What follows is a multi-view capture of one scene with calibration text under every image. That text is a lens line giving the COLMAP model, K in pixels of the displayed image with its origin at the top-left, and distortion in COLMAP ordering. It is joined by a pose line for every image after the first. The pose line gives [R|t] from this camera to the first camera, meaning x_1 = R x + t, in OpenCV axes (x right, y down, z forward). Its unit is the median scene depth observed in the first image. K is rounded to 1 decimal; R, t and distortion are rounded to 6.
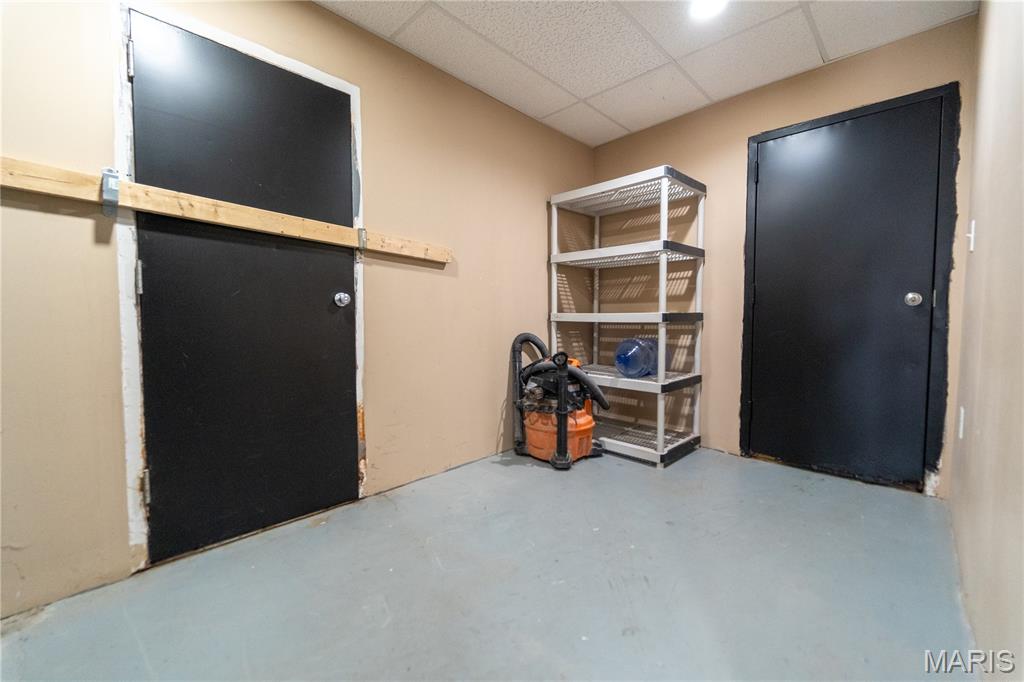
lens RADIAL K [[411.8, 0, 506.6], [0, 411.8, 338.0], [0, 0, 1]] dist [-0.001342, -0.000323]
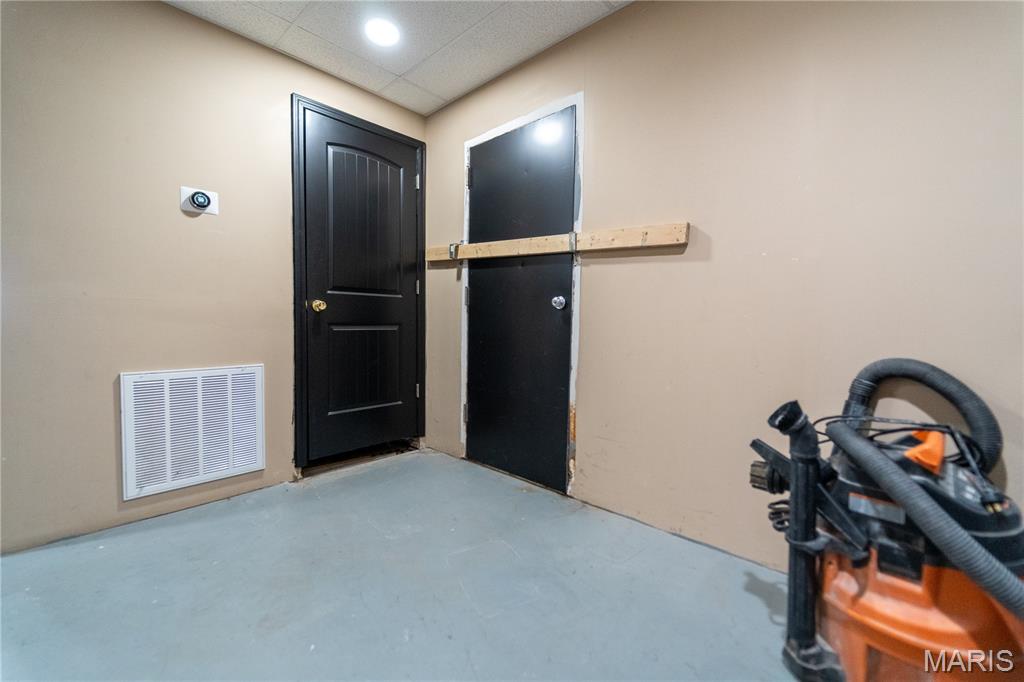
lens RADIAL K [[411.8, 0, 506.6], [0, 411.8, 338.0], [0, 0, 1]] dist [-0.001342, -0.000323]
pose [[0.035150, 0.049136, -0.998173, 0.650278], [-0.057633, 0.997228, 0.047060, -0.042108], [0.997719, 0.055873, 0.037884, 0.791476]]
